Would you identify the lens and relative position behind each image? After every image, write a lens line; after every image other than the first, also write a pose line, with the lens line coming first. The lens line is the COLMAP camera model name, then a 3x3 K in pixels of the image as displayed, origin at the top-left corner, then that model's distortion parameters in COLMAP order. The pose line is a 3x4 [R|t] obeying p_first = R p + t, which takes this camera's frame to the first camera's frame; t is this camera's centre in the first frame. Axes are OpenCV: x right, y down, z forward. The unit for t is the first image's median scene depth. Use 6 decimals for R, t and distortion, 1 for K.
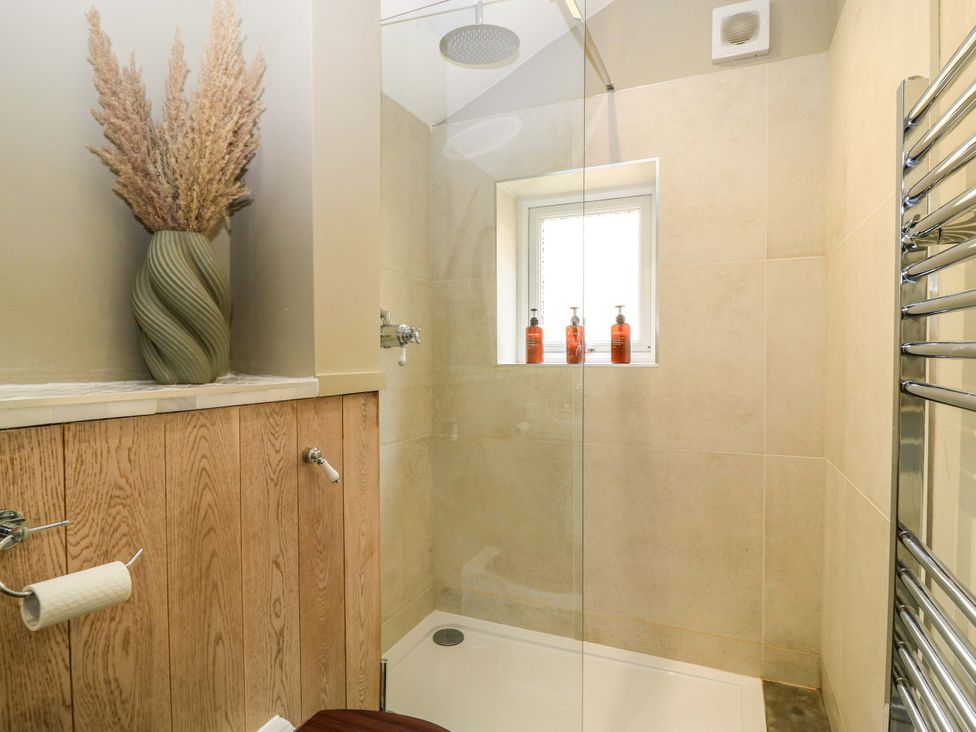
lens RADIAL K [[540.3, 0, 488.0], [0, 540.3, 366.0], [0, 0, 1]] dist [0.002074, -0.015409]
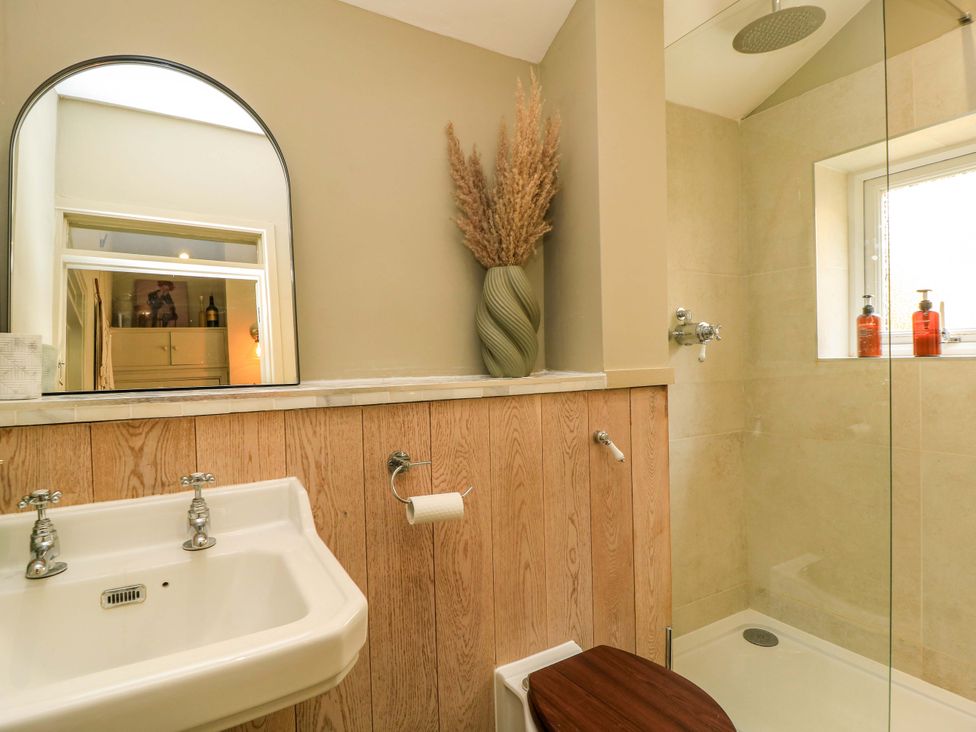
lens RADIAL K [[509.4, 0, 488.0], [0, 509.4, 366.0], [0, 0, 1]] dist [-0.002264, -0.000594]
pose [[0.810793, -0.008053, -0.585277, 0.150838], [0.011379, 0.999933, 0.002005, 0.001217], [0.585222, -0.008286, 0.810831, -0.077827]]
